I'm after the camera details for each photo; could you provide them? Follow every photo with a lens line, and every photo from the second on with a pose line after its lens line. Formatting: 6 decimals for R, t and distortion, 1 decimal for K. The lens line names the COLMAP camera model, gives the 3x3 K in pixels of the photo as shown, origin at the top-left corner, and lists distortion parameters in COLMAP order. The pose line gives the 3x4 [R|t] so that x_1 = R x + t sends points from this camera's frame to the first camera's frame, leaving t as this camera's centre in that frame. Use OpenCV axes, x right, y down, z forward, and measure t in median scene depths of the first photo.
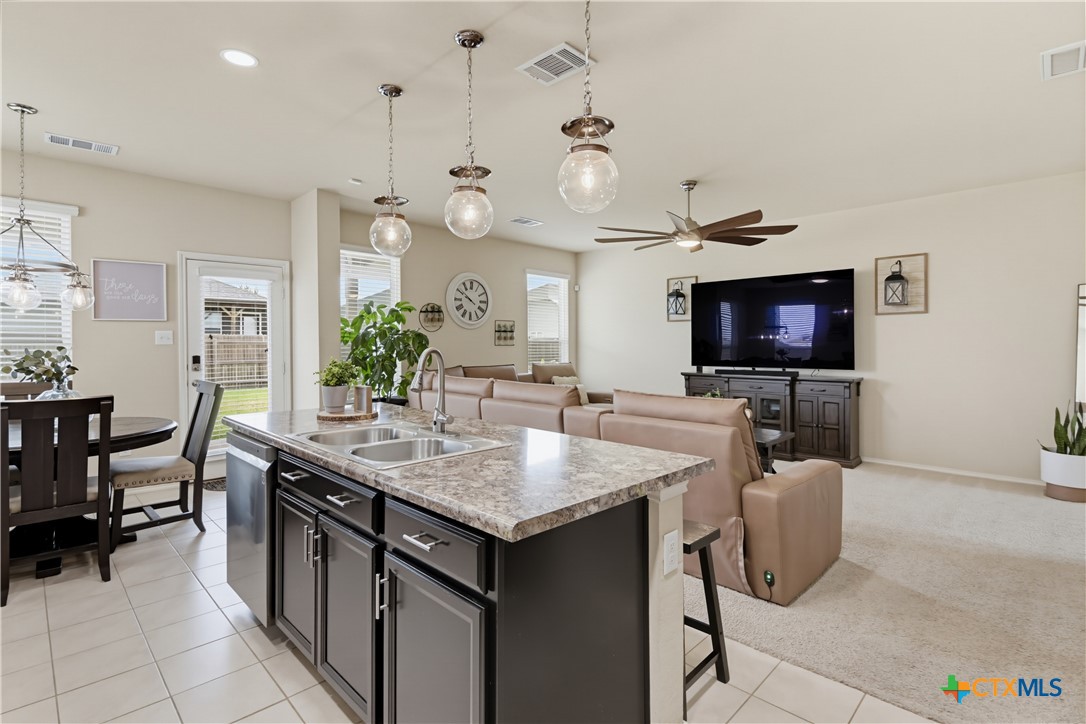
lens RADIAL K [[520.6, 0, 536.0], [0, 520.6, 346.4], [0, 0, 1]] dist [0.007575, -0.007385]
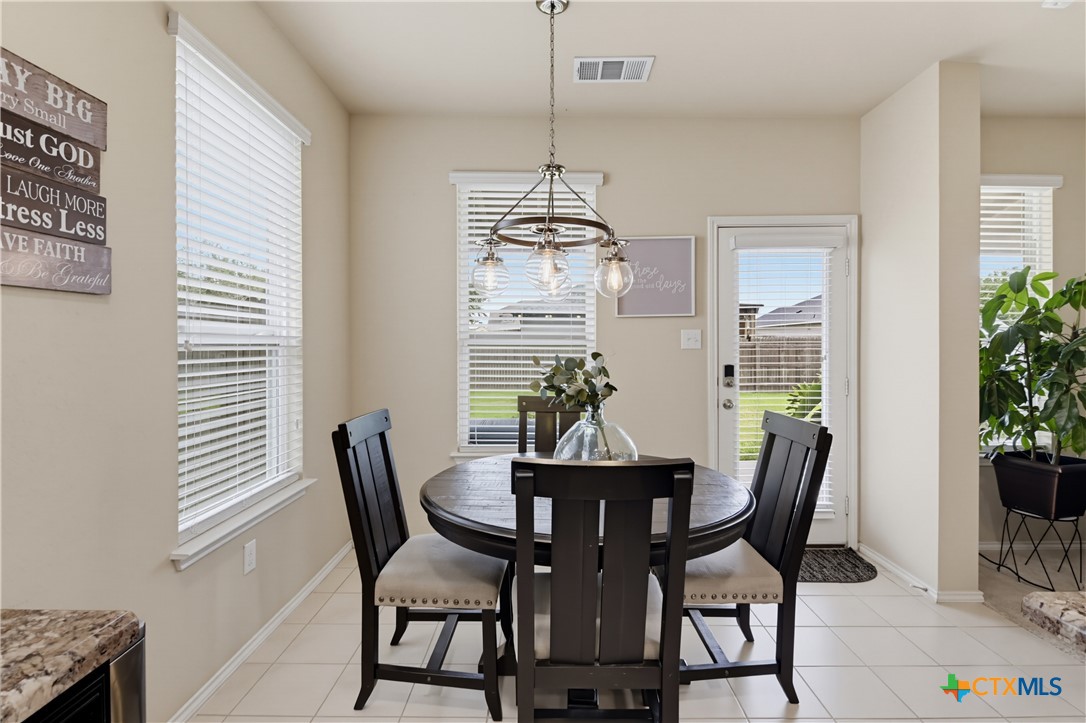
lens RADIAL K [[520.6, 0, 546.2], [0, 520.6, 352.3], [0, 0, 1]] dist [0.007575, -0.007385]
pose [[0.710140, 0.009228, -0.704000, -0.530309], [-0.005920, 0.999957, 0.007136, -0.004304], [0.704036, -0.000900, 0.710164, 0.529173]]
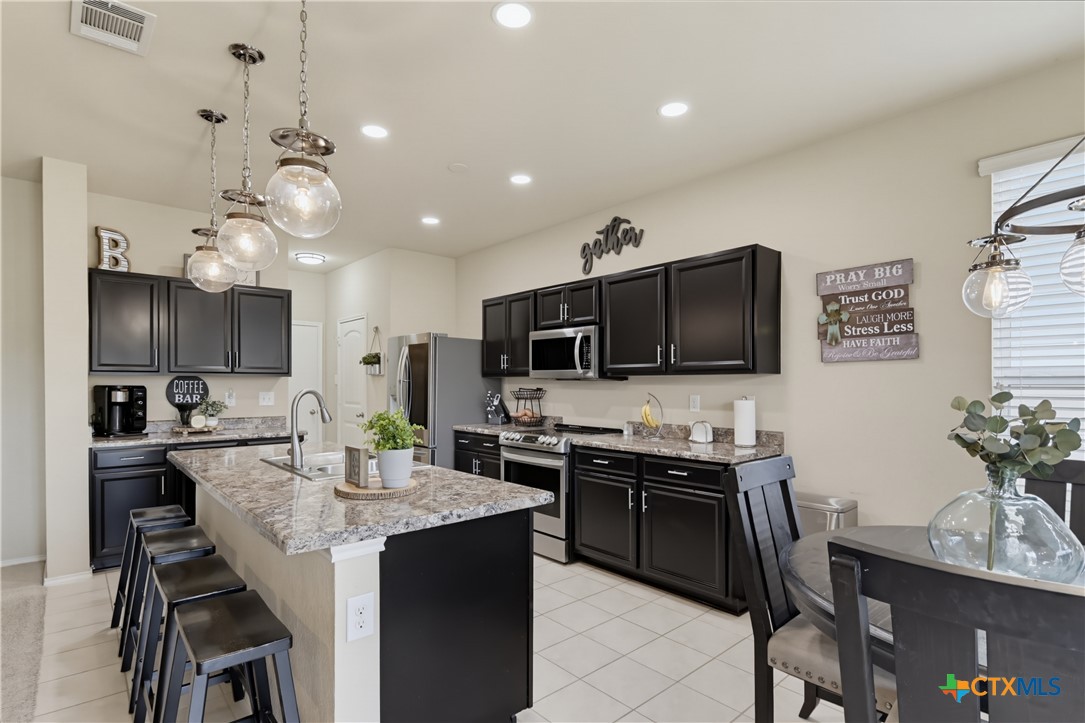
lens RADIAL K [[520.1, 0, 545.7], [0, 520.1, 382.3], [0, 0, 1]] dist [0.007575, -0.007385]
pose [[-0.999463, -0.005255, 0.032336, -0.546288], [-0.005091, 0.999974, 0.005168, -0.012107], [-0.032362, 0.005001, -0.999464, 1.487020]]
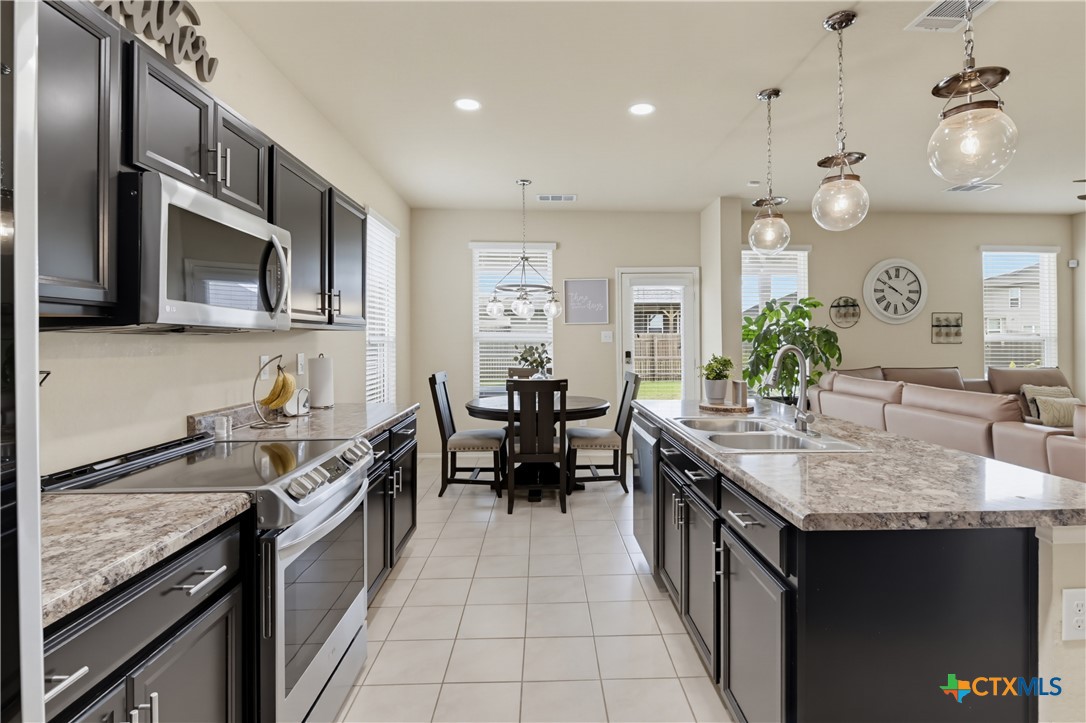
lens RADIAL K [[520.6, 0, 550.0], [0, 520.6, 345.9], [0, 0, 1]] dist [0.007575, -0.007385]
pose [[0.729984, 0.005428, -0.683443, 0.082852], [-0.003242, 0.999985, 0.004479, 0.000095], [0.683457, -0.001053, 0.729990, -0.031966]]
